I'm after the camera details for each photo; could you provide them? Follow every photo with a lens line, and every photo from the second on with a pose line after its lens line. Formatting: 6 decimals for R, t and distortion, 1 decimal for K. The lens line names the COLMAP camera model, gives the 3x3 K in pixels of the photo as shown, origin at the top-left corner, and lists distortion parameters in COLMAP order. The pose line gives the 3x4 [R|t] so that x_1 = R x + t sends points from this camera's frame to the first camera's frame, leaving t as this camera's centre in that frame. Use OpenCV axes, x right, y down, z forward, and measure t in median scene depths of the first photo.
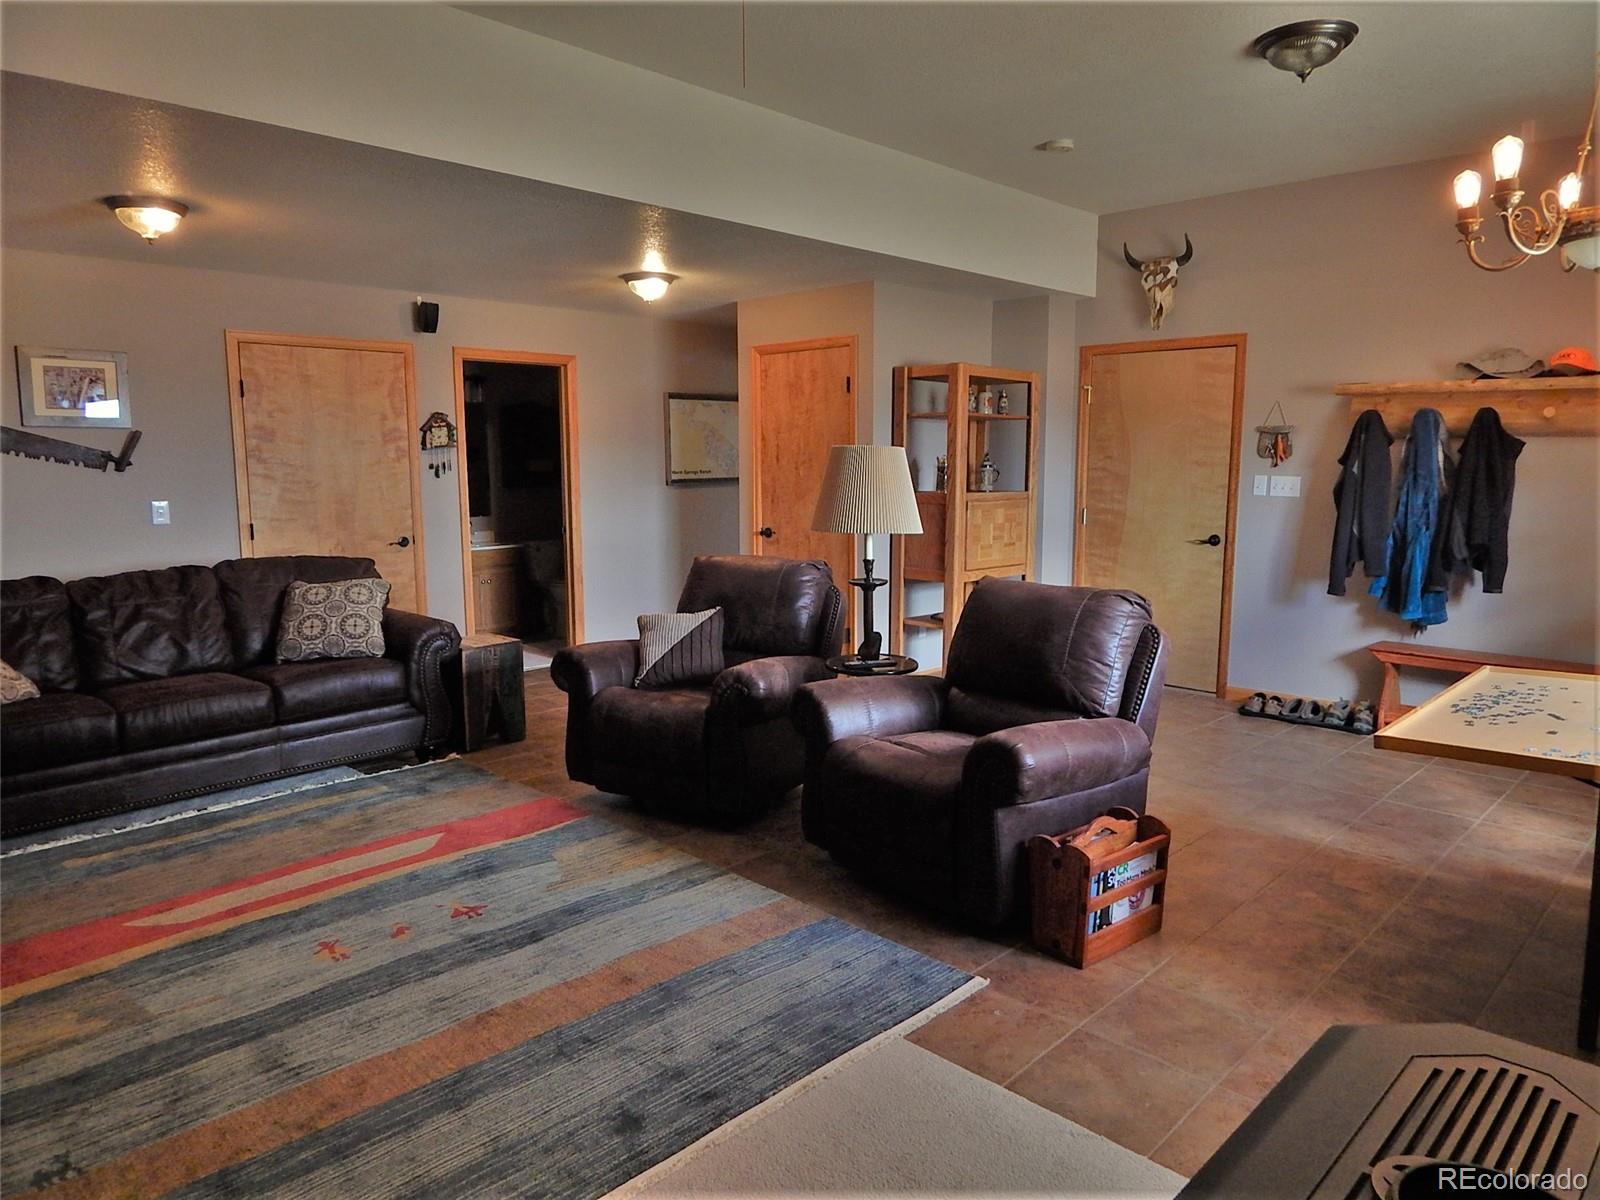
lens RADIAL K [[1086.3, 0, 794.6], [0, 1086.3, 594.5], [0, 0, 1]] dist [0.006997, -0.009020]
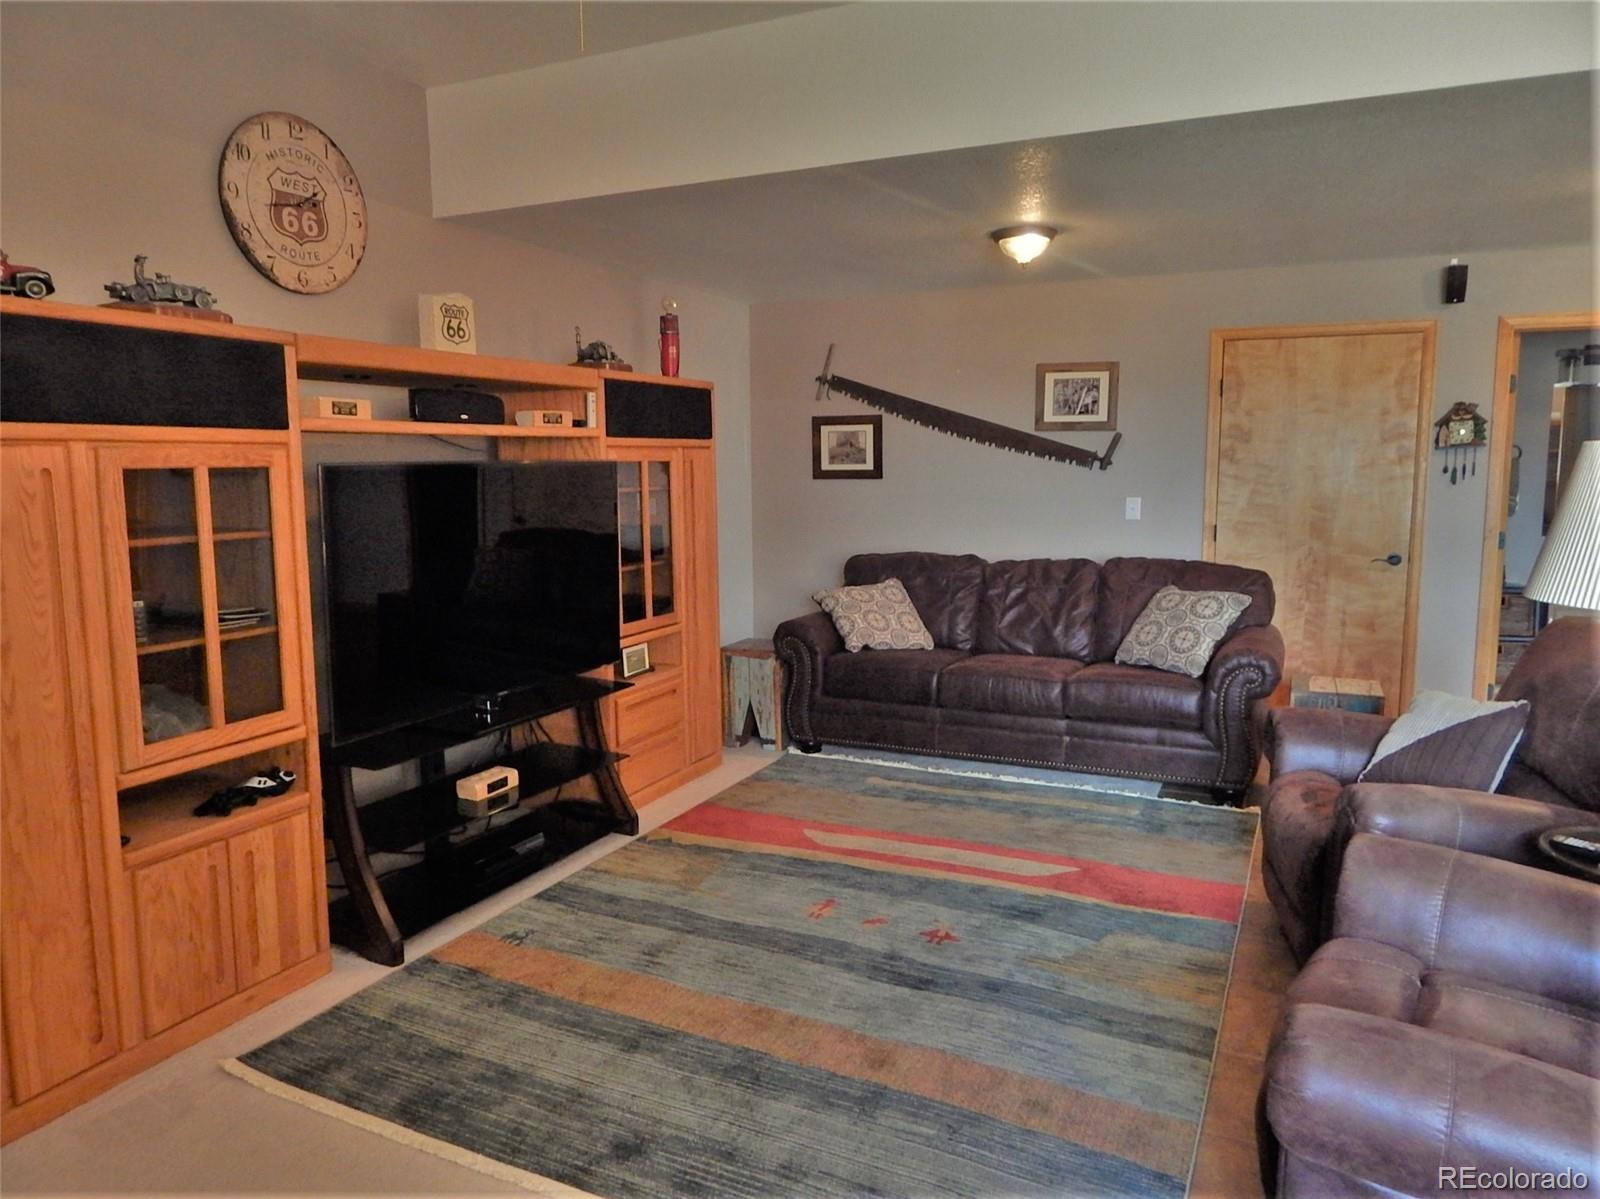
lens RADIAL K [[1086.3, 0, 794.6], [0, 1086.3, 594.0], [0, 0, 1]] dist [0.006997, -0.009020]
pose [[0.323132, 0.123310, -0.938286, 0.381754], [-0.121834, 0.988644, 0.087970, -0.054333], [0.938479, 0.085890, 0.334486, 0.397324]]
